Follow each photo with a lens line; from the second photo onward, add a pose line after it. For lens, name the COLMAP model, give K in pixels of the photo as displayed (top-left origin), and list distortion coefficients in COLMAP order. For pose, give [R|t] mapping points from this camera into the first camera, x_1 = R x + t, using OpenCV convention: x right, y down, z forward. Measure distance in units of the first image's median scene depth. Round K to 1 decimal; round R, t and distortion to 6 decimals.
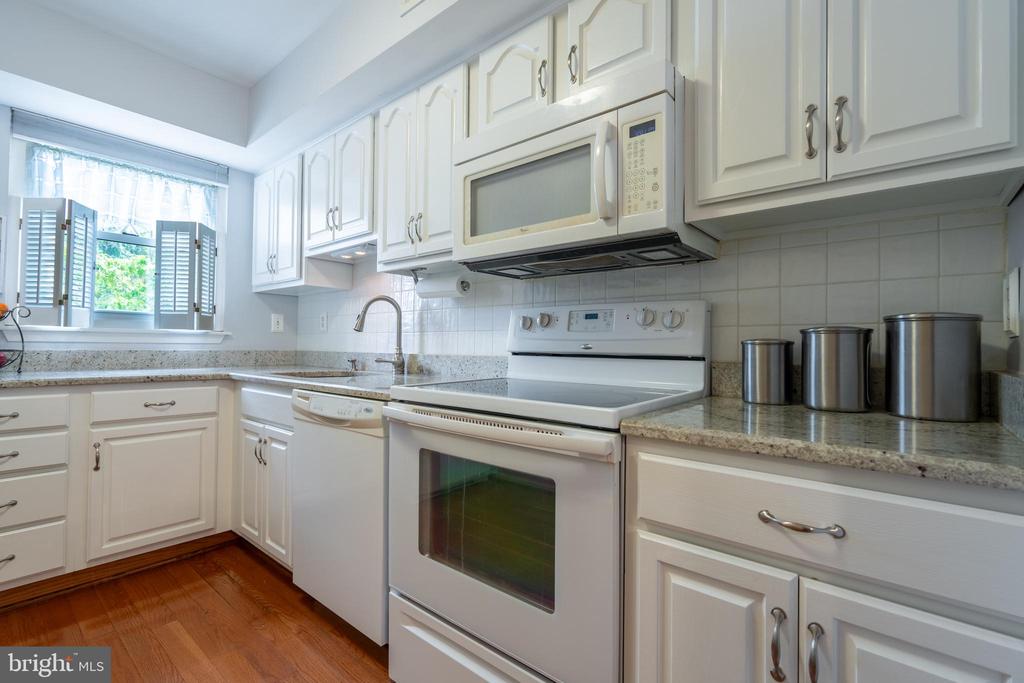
lens RADIAL K [[464.2, 0, 507.2], [0, 464.2, 337.5], [0, 0, 1]] dist [-0.006568, 0.002804]
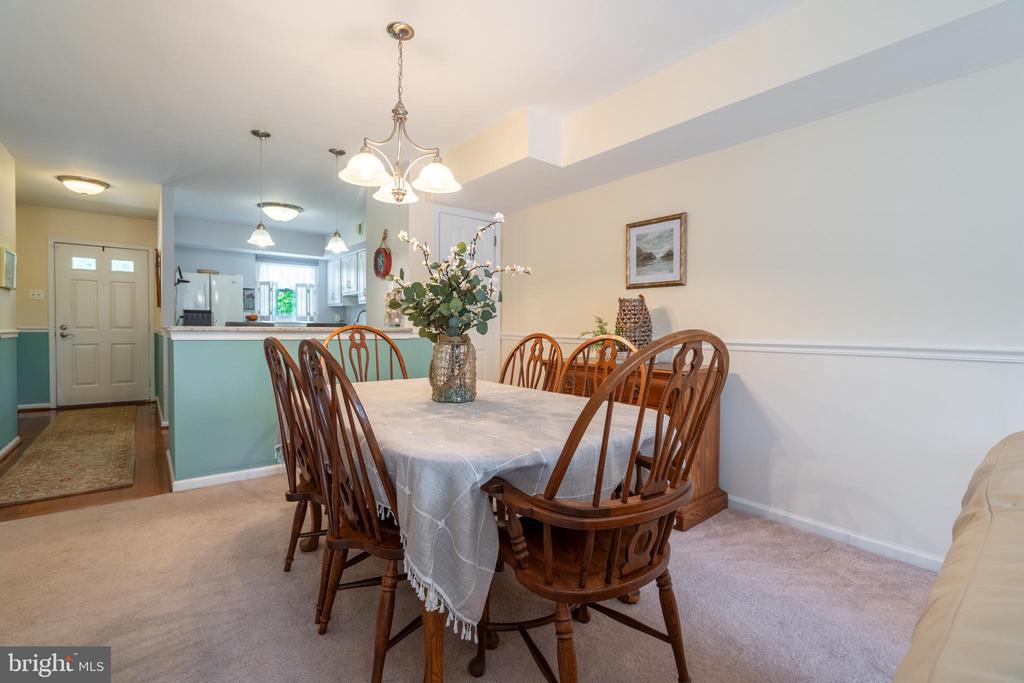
lens RADIAL K [[464.2, 0, 514.5], [0, 464.2, 332.3], [0, 0, 1]] dist [-0.006568, 0.002804]
pose [[0.984057, -0.001683, -0.177847, 1.192426], [0.006971, 0.999552, 0.029111, -0.027792], [0.177718, -0.029887, 0.983628, -1.742583]]
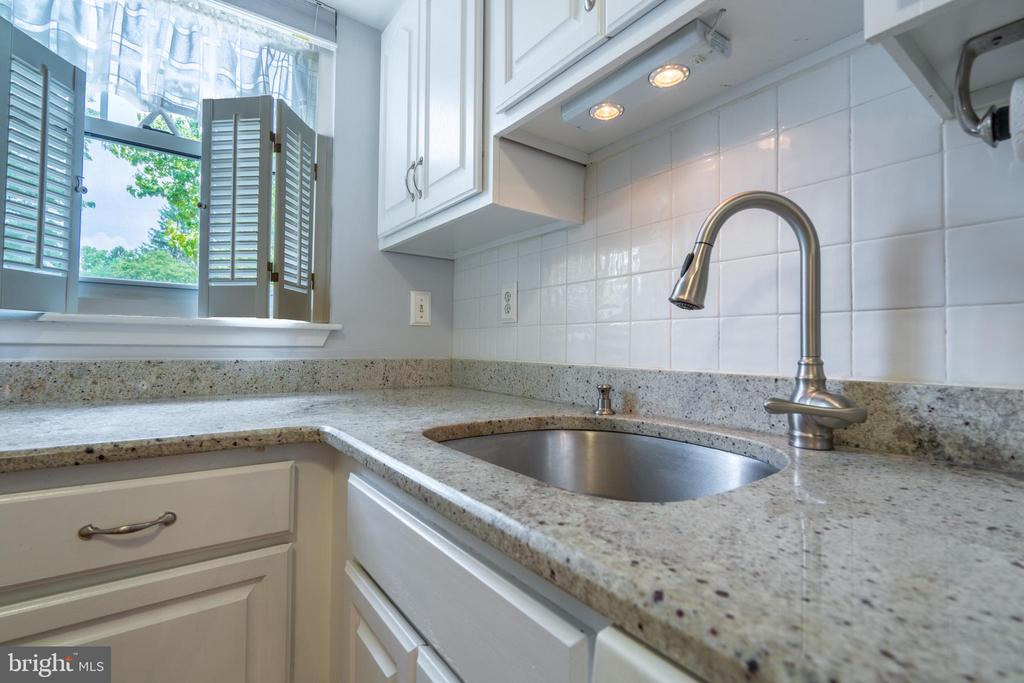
lens RADIAL K [[464.2, 0, 504.8], [0, 464.2, 338.2], [0, 0, 1]] dist [-0.006568, 0.002804]
pose [[0.971285, -0.004394, -0.237880, -0.358978], [0.003954, 0.999989, -0.002326, 0.006924], [0.237888, 0.001319, 0.971292, 0.656689]]
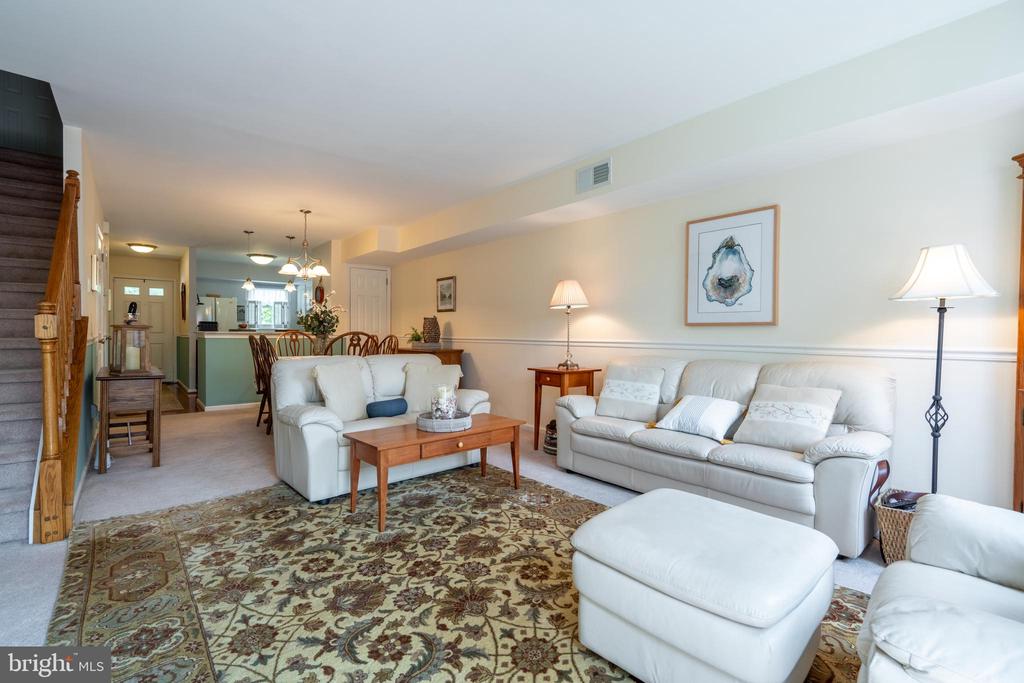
lens RADIAL K [[464.2, 0, 516.5], [0, 464.2, 331.0], [0, 0, 1]] dist [-0.006568, 0.002804]
pose [[0.987444, -0.006935, -0.157818, 2.189745], [0.009586, 0.999825, 0.016040, -0.043356], [0.157679, -0.017351, 0.987338, -2.959909]]
